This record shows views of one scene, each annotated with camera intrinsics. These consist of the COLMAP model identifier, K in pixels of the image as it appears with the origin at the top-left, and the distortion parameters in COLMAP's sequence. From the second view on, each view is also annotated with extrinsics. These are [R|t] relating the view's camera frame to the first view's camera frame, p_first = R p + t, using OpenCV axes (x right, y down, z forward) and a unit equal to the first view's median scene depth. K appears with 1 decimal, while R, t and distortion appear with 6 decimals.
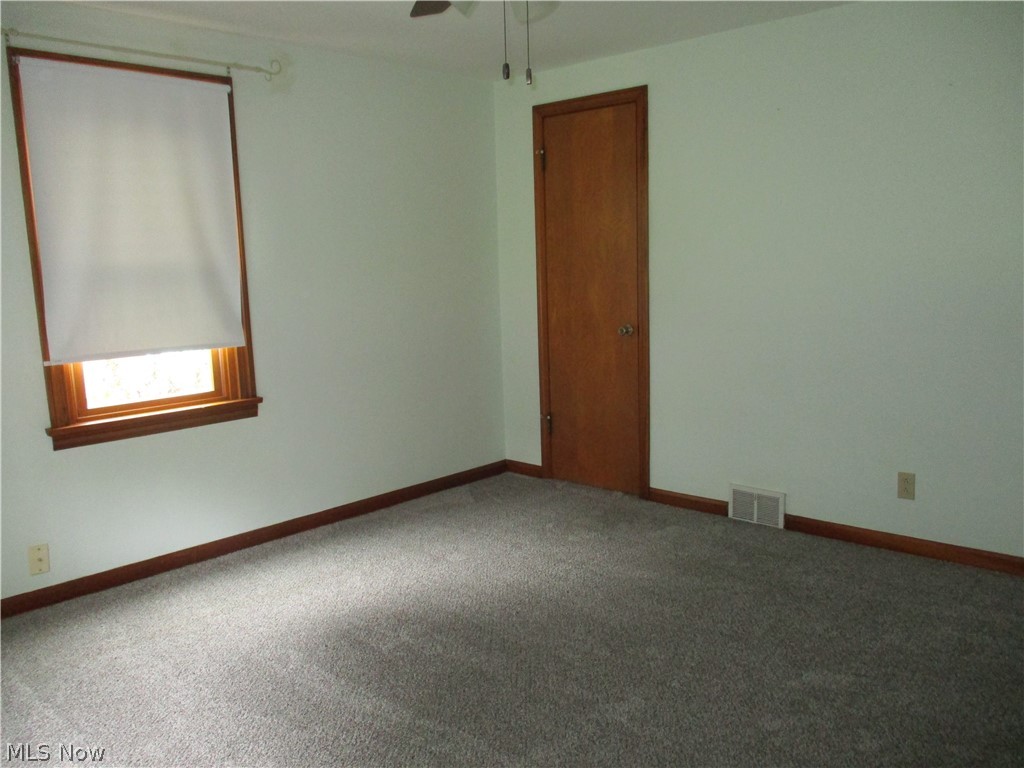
lens RADIAL K [[858.0, 0, 513.6], [0, 858.0, 384.6], [0, 0, 1]] dist [-0.010526, 0.001994]
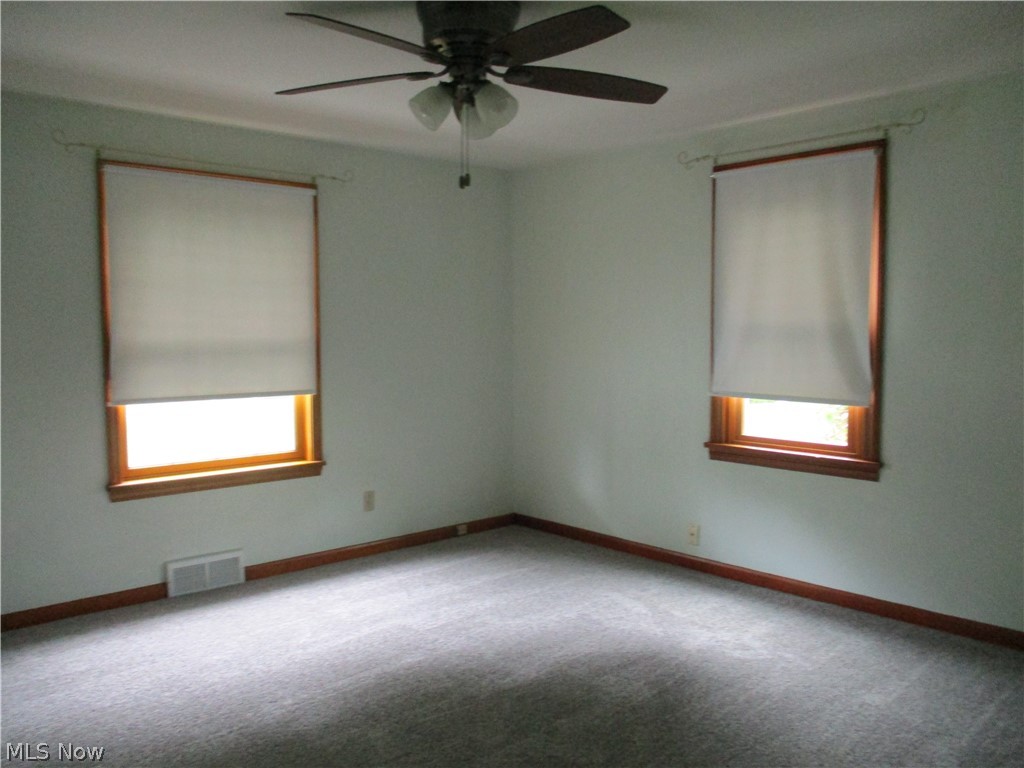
lens RADIAL K [[858.0, 0, 513.8], [0, 858.0, 385.1], [0, 0, 1]] dist [-0.010526, 0.001994]
pose [[-0.070870, 0.100222, -0.992438, 0.786563], [-0.142895, 0.983658, 0.109539, -0.136667], [0.987197, 0.149577, -0.055391, 0.735932]]
